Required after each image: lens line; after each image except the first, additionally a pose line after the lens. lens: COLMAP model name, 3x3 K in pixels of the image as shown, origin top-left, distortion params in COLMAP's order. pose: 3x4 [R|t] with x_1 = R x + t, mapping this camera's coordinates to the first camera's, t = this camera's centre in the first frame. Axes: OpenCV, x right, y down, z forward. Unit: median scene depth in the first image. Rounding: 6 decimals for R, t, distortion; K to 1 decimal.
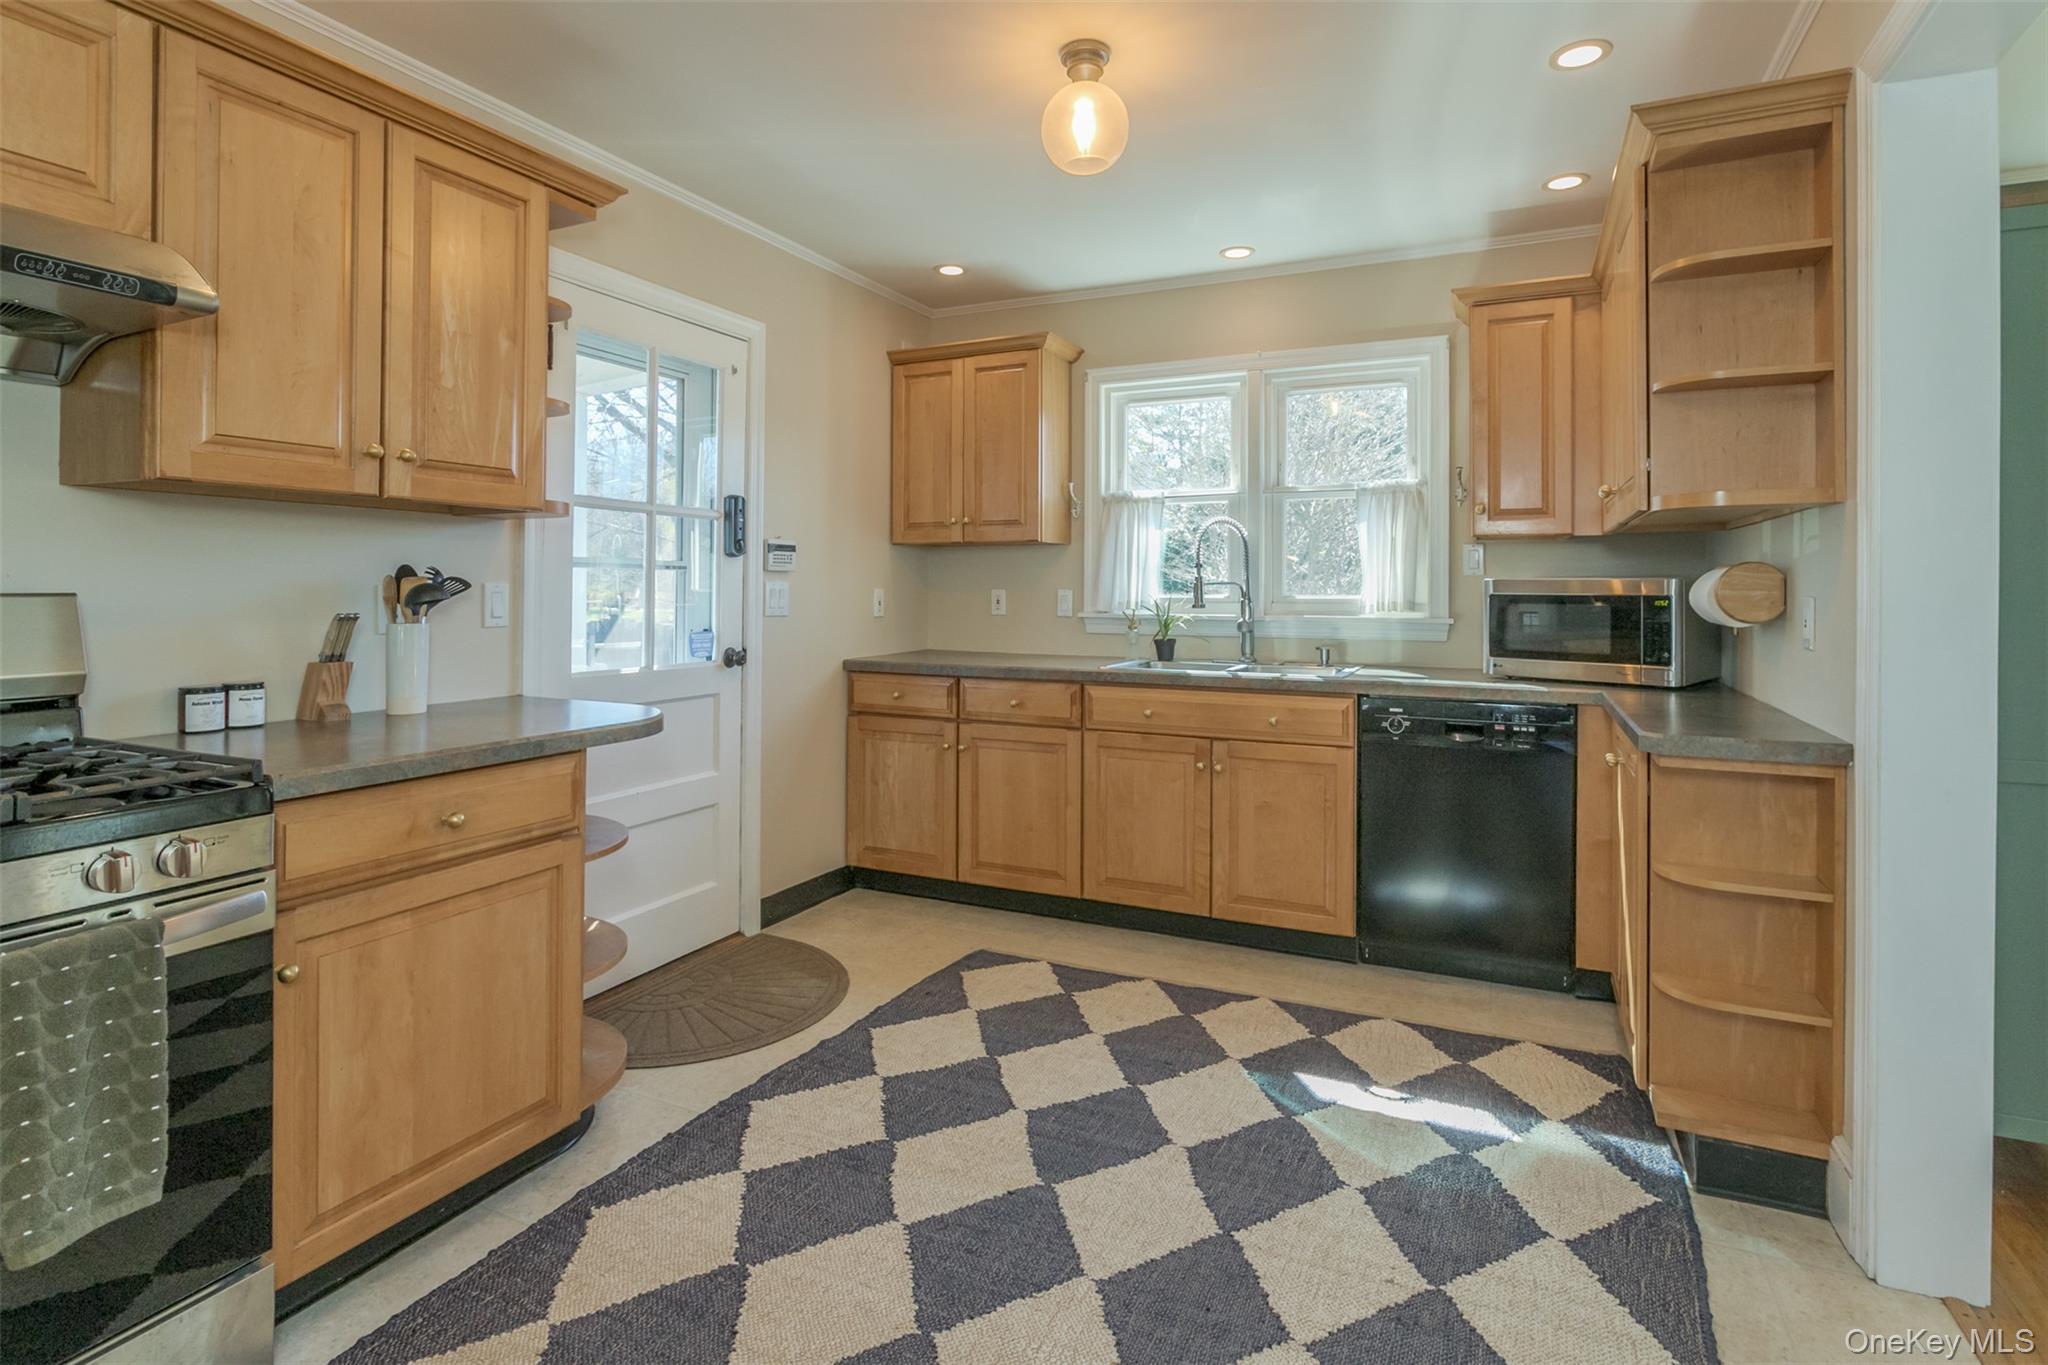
lens RADIAL K [[1055.9, 0, 994.8], [0, 1055.9, 597.1], [0, 0, 1]] dist [-0.011440, 0.003945]
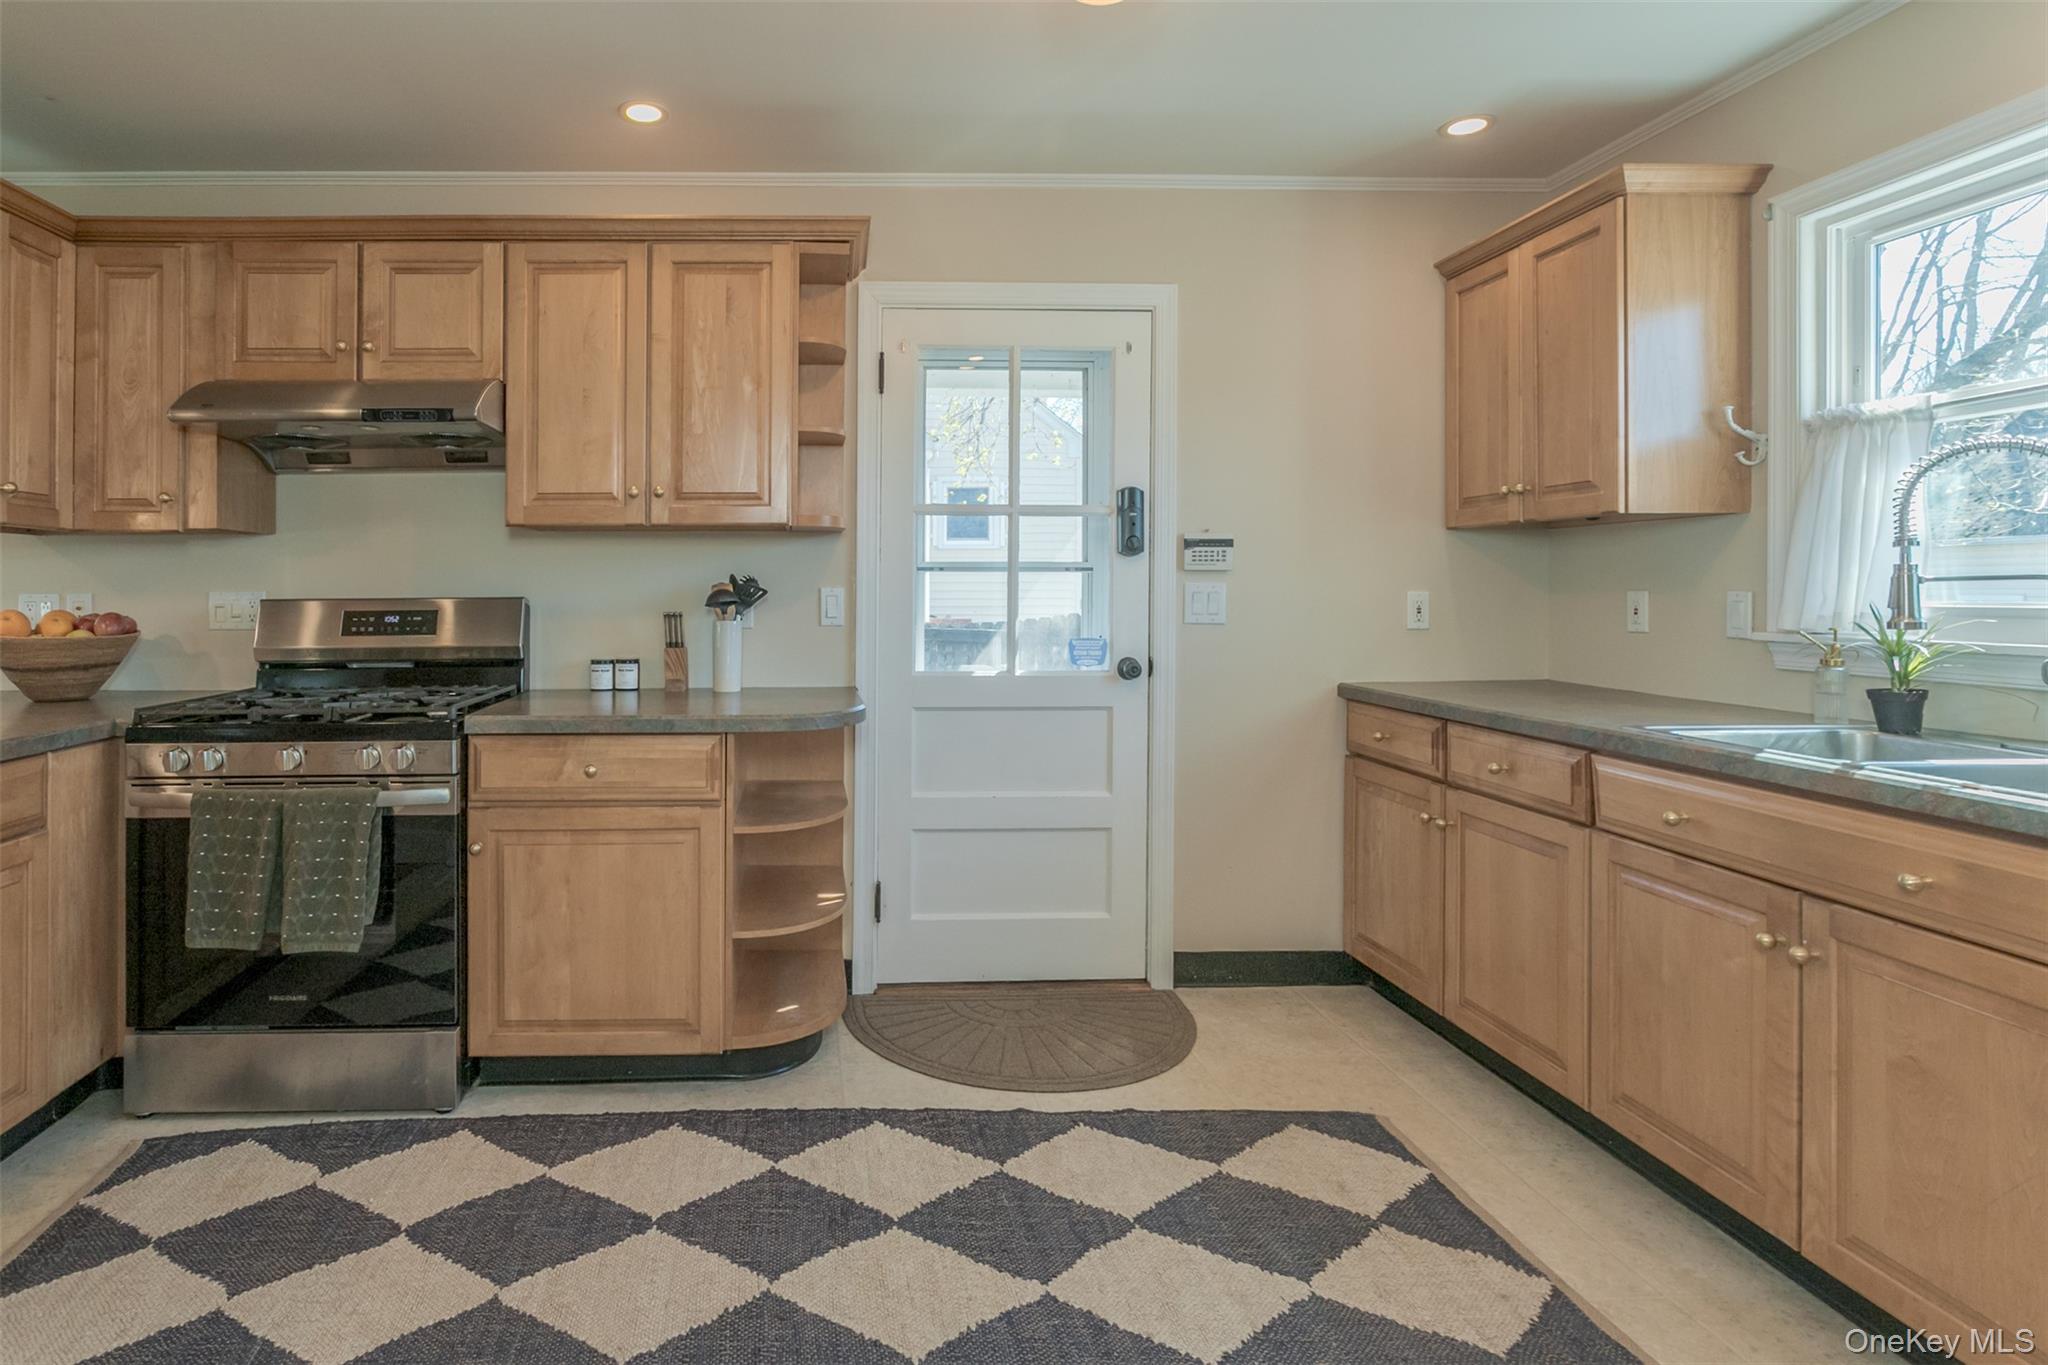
lens RADIAL K [[1051.9, 0, 805.8], [0, 1051.9, 589.5], [0, 0, 1]] dist [-0.017071, 0.003373]
pose [[0.443324, -0.003996, -0.896353, 0.420675], [-0.002820, 0.999979, -0.005853, -0.003788], [0.896357, 0.005123, 0.443303, 0.352563]]
